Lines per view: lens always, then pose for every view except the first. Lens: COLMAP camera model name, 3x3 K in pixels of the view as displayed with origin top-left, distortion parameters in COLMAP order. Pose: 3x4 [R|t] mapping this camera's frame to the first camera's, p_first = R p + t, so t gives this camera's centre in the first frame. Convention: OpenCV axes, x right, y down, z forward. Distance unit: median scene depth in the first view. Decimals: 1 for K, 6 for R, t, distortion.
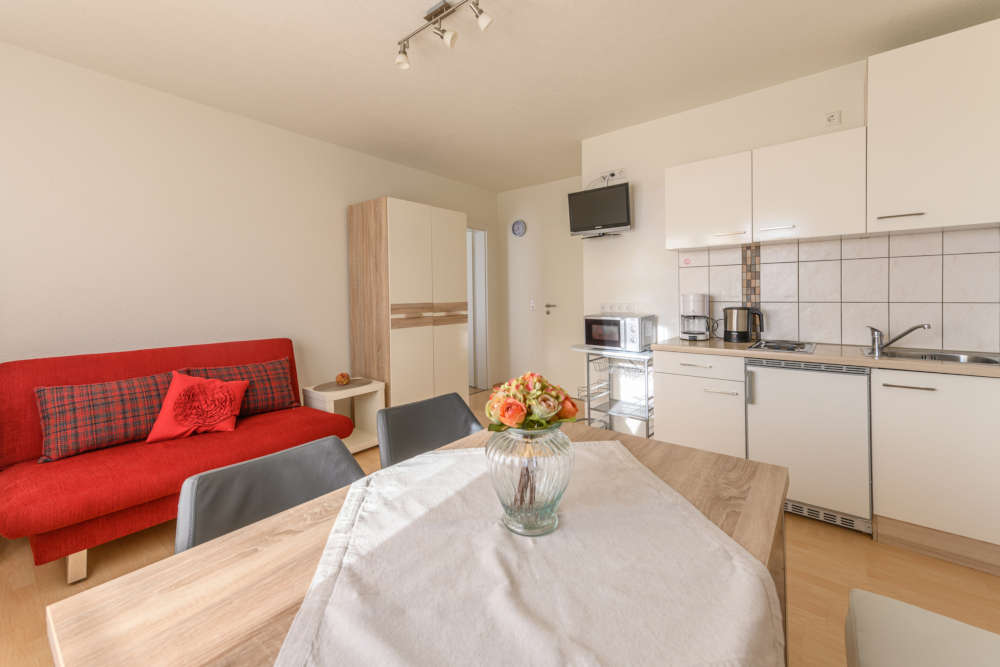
lens RADIAL K [[408.5, 0, 488.6], [0, 408.5, 295.4], [0, 0, 1]] dist [0.000675, -0.000024]
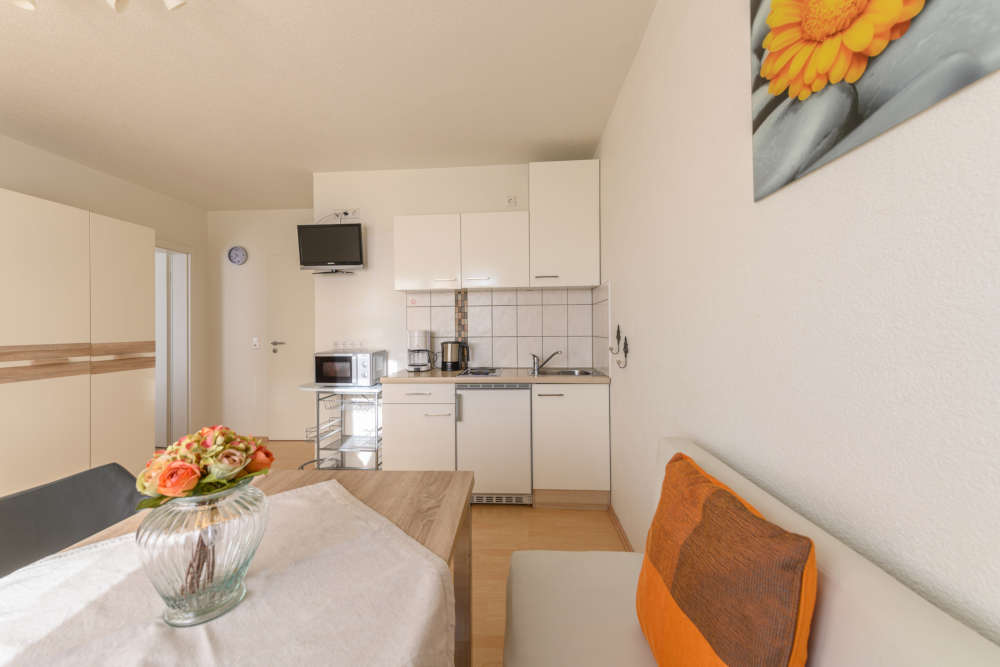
lens RADIAL K [[392.5, 0, 497.8], [0, 392.5, 321.8], [0, 0, 1]] dist [-0.001073, -0.000367]
pose [[0.800401, 0.012310, 0.599339, 0.032322], [0.002169, 0.999723, -0.023430, -0.002434], [-0.599461, 0.020053, 0.800153, -0.005214]]
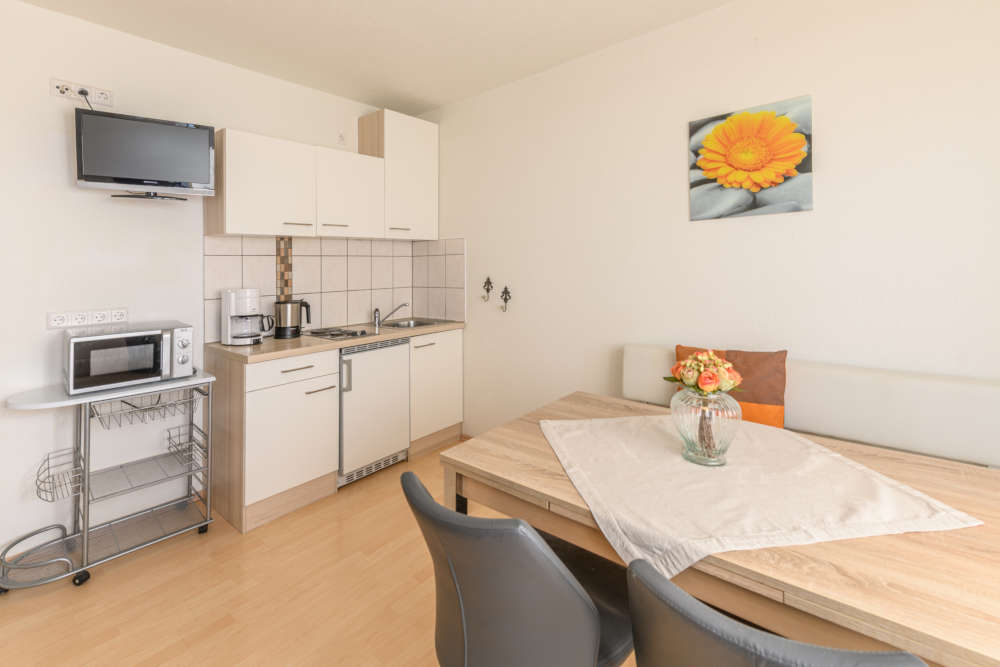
lens RADIAL K [[434.4, 0, 500.1], [0, 434.4, 262.0], [0, 0, 1]] dist [0.001052, 0.000038]
pose [[-0.009890, 0.022763, 0.999692, -0.484588], [0.022626, 0.999490, -0.022535, -0.033092], [-0.999695, 0.022396, -0.010400, 0.612533]]
